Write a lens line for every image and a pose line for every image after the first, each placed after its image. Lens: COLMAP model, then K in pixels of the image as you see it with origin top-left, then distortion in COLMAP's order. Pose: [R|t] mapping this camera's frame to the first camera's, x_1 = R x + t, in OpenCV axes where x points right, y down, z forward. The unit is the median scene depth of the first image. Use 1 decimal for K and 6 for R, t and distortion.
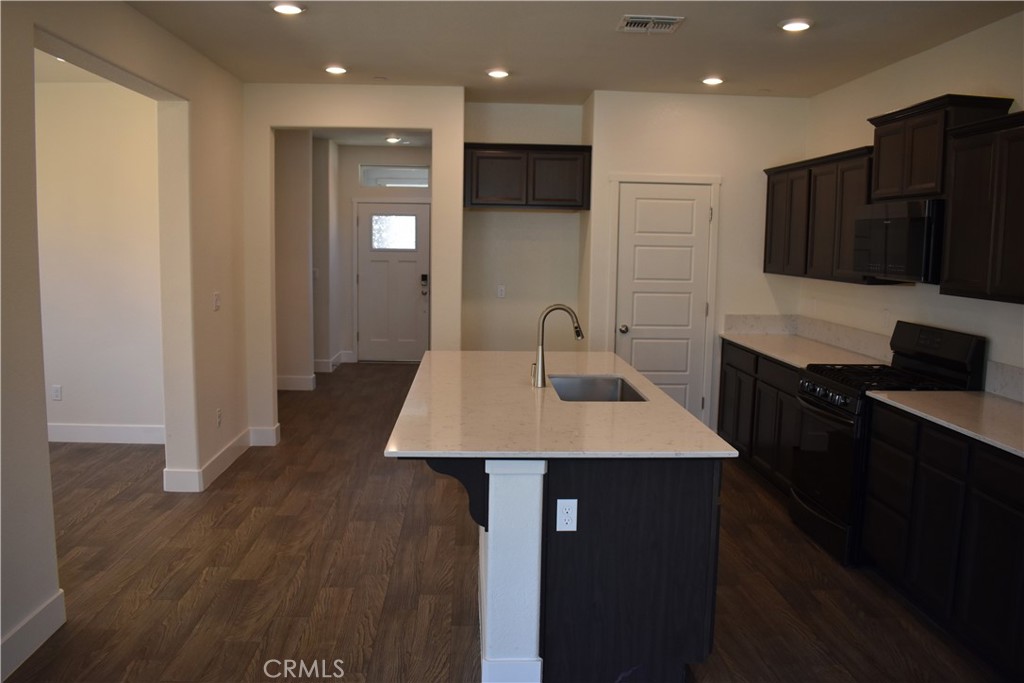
lens RADIAL K [[815.3, 0, 515.3], [0, 815.3, 339.7], [0, 0, 1]] dist [-0.082960, 0.006375]
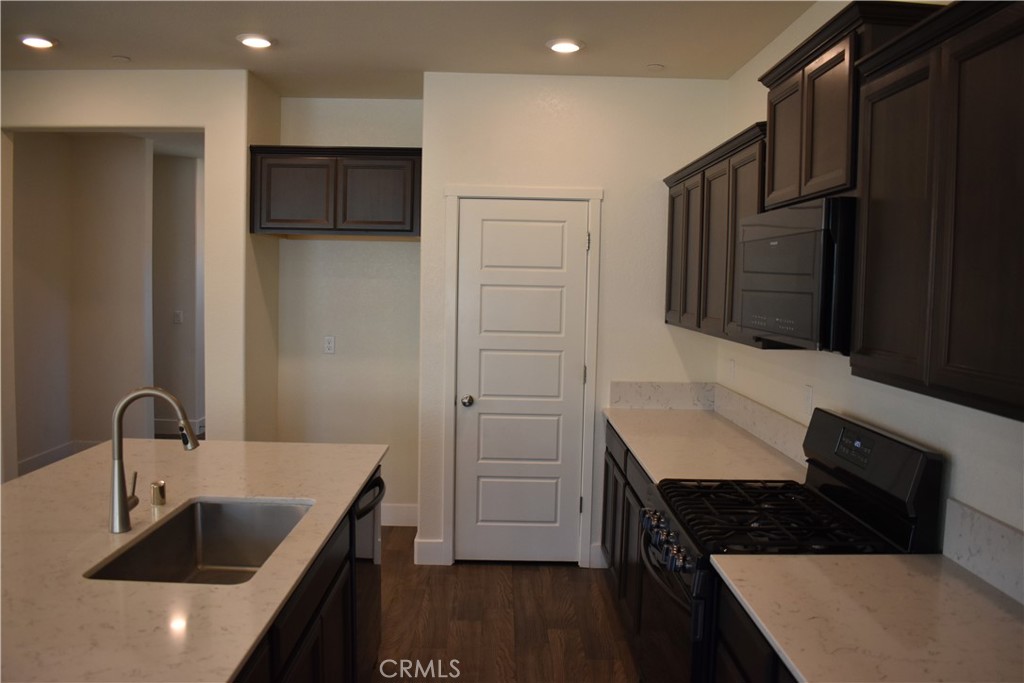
lens RADIAL K [[815.3, 0, 507.6], [0, 815.3, 339.4], [0, 0, 1]] dist [-0.082960, 0.006375]
pose [[0.998724, 0.007759, -0.049895, 0.208293], [-0.010168, 0.998785, -0.048218, -0.033342], [0.049461, 0.048664, 0.997590, 0.285124]]
